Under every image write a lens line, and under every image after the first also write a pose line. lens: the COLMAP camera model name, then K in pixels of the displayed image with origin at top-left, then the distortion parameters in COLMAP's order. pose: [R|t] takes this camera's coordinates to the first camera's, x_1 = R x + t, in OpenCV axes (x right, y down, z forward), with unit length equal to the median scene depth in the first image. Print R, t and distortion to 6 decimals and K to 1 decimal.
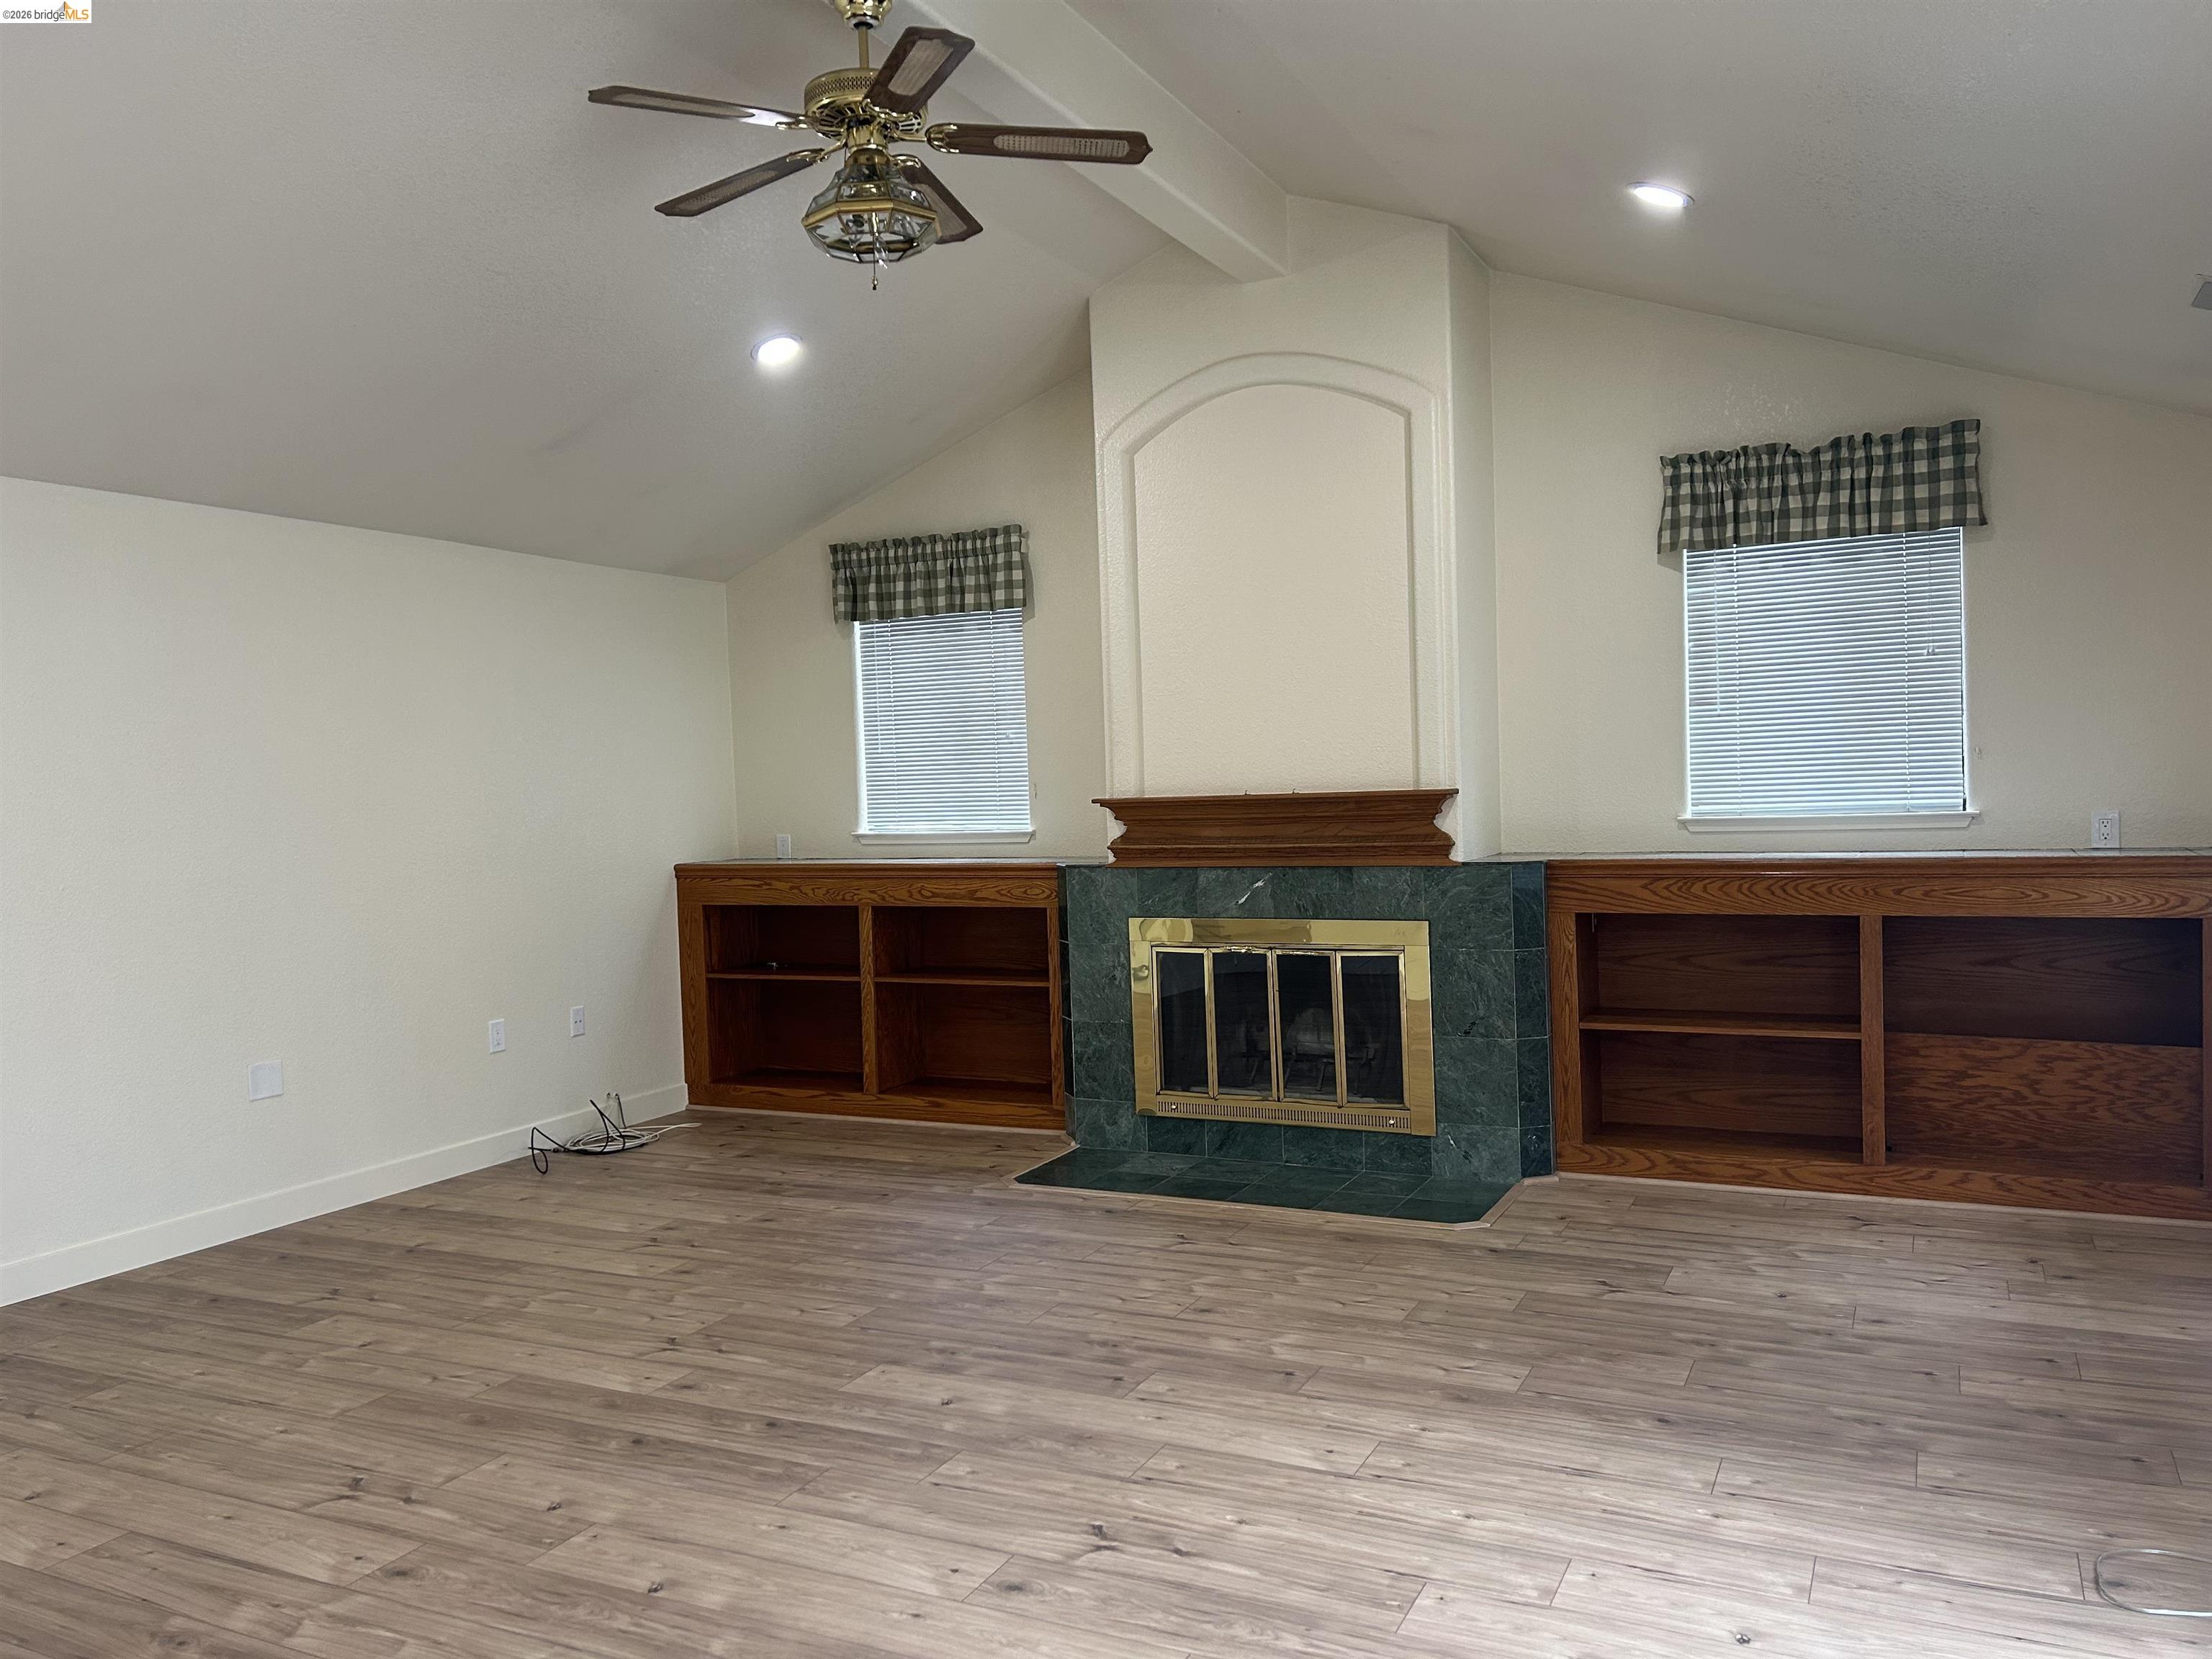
lens RADIAL K [[1658.1, 0, 1106.0], [0, 1658.1, 829.5], [0, 0, 1]] dist [0.079034, -0.097778]
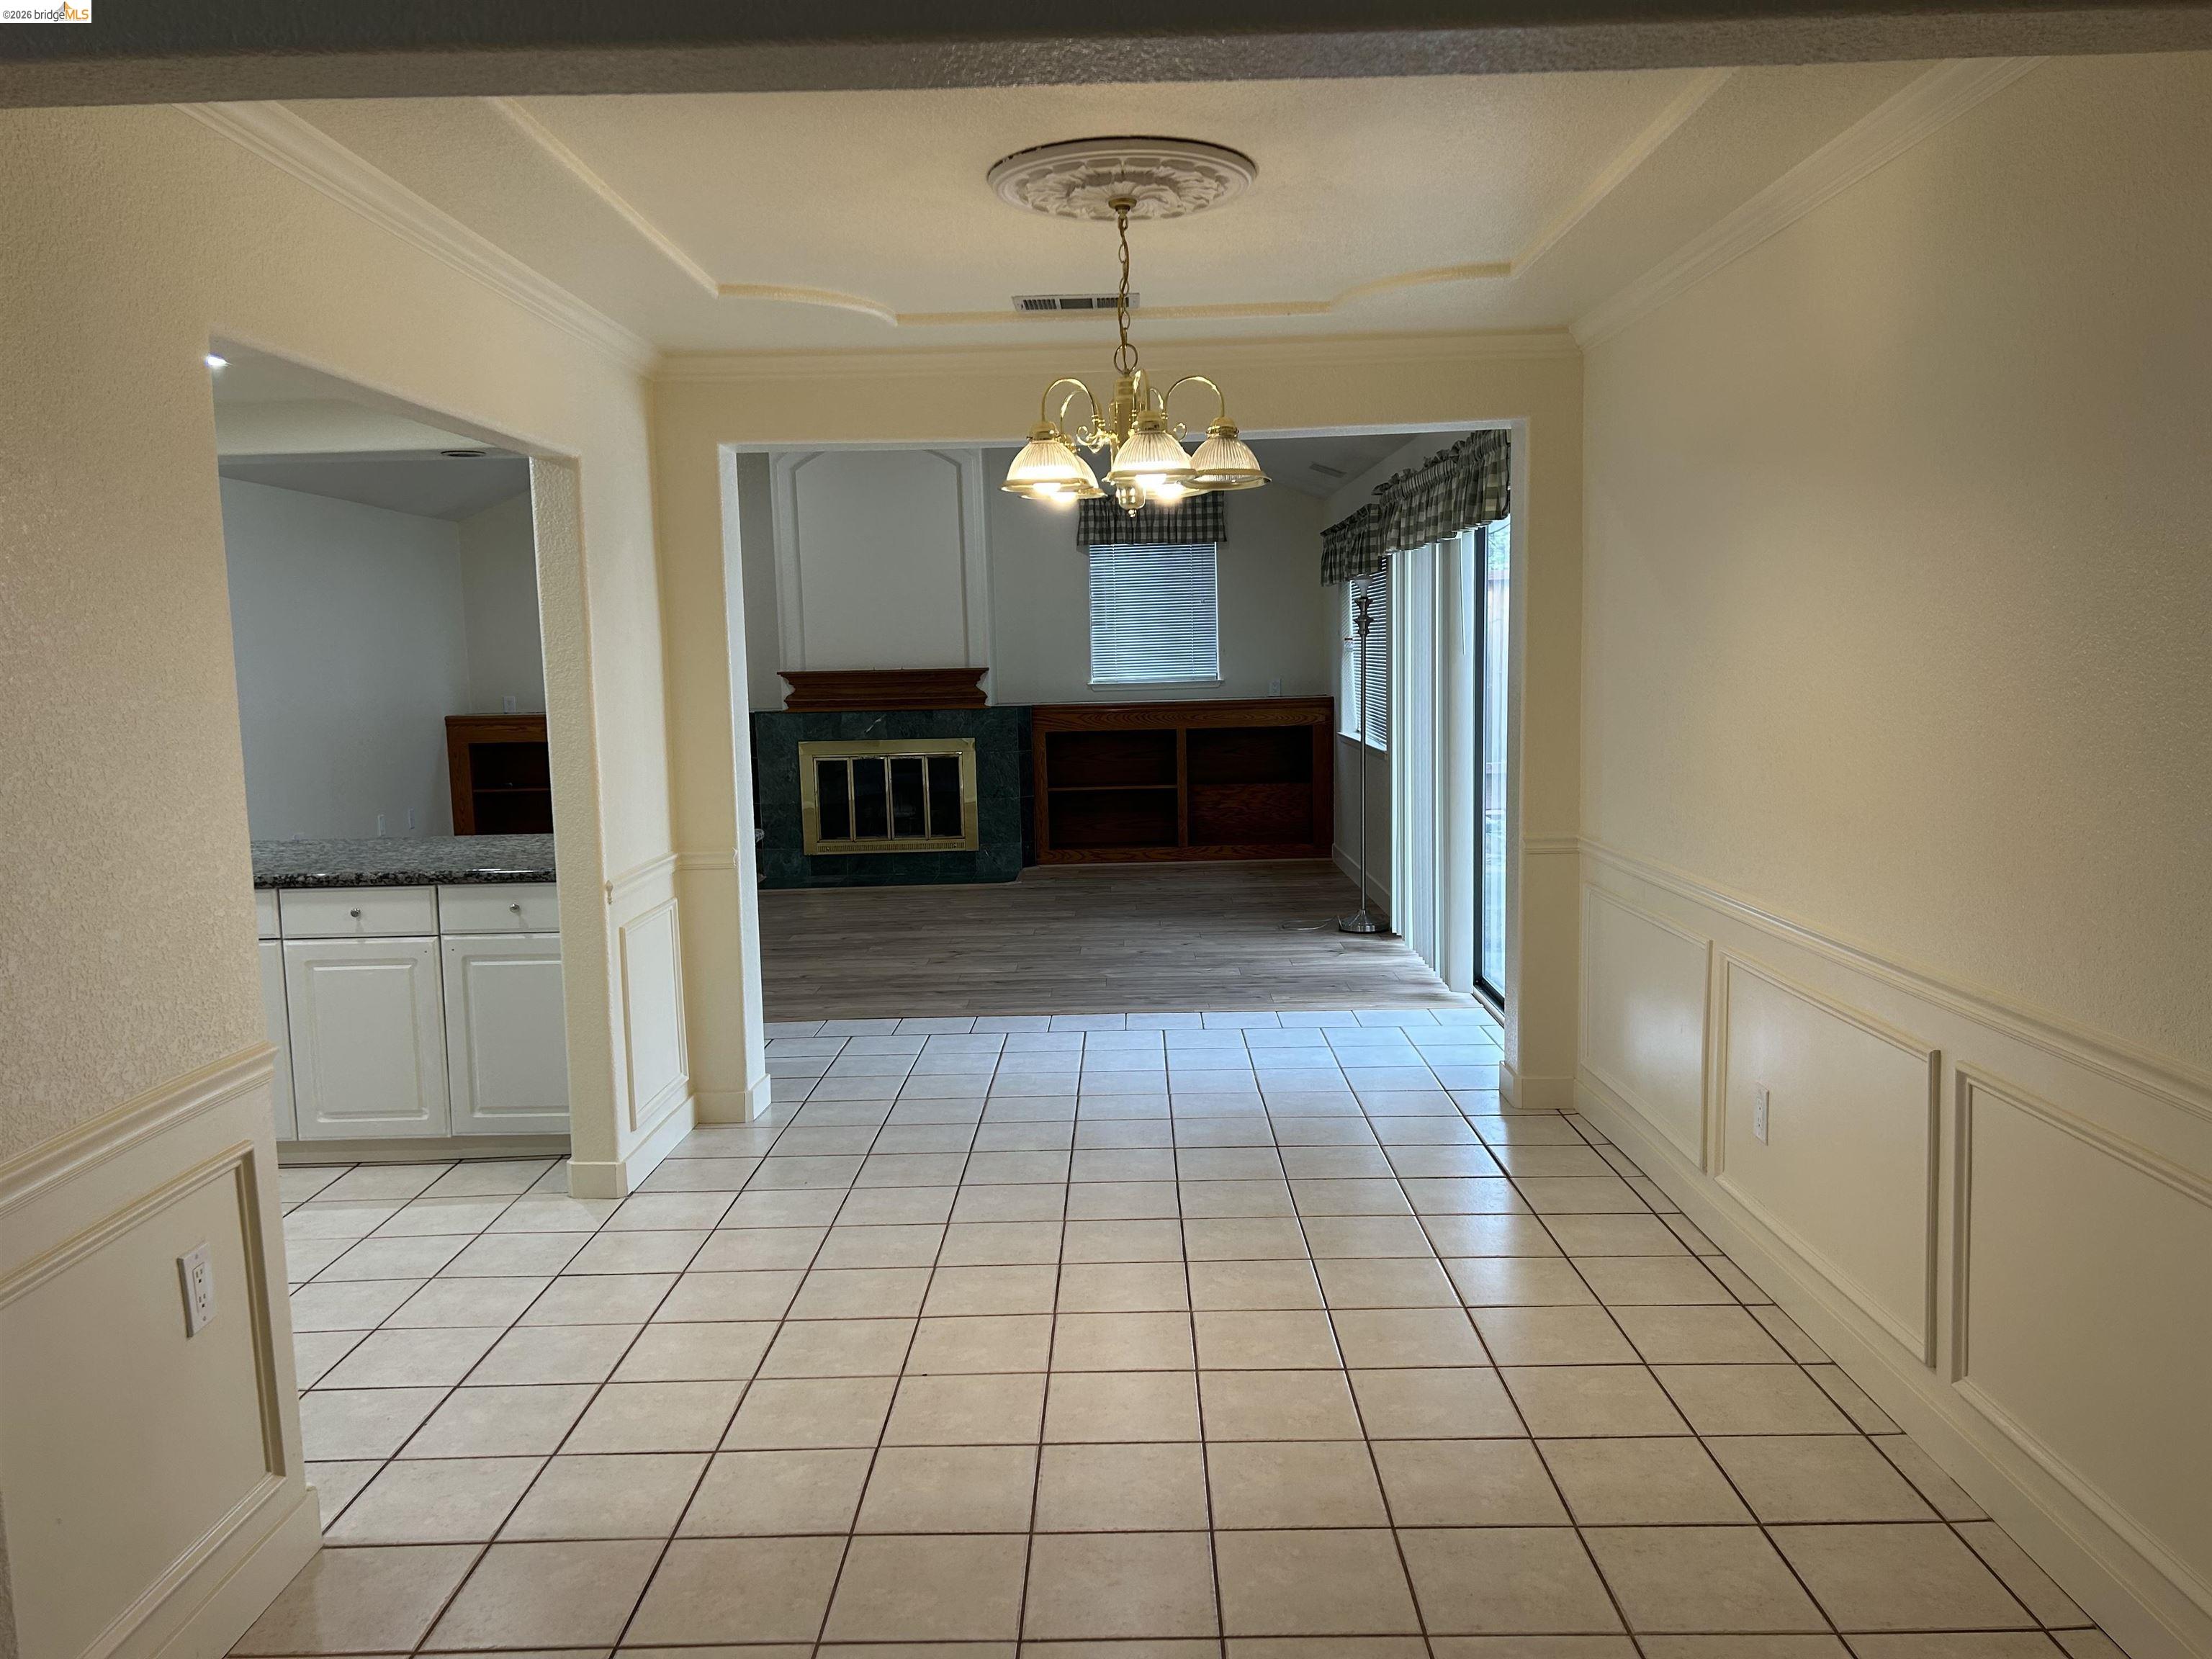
lens RADIAL K [[1658.1, 0, 1106.0], [0, 1658.1, 829.5], [0, 0, 1]] dist [0.079034, -0.097778]
pose [[0.900326, -0.037644, 0.433586, -0.495140], [0.008759, 0.997618, 0.068426, 0.031365], [-0.435129, -0.057808, 0.898511, -0.770892]]
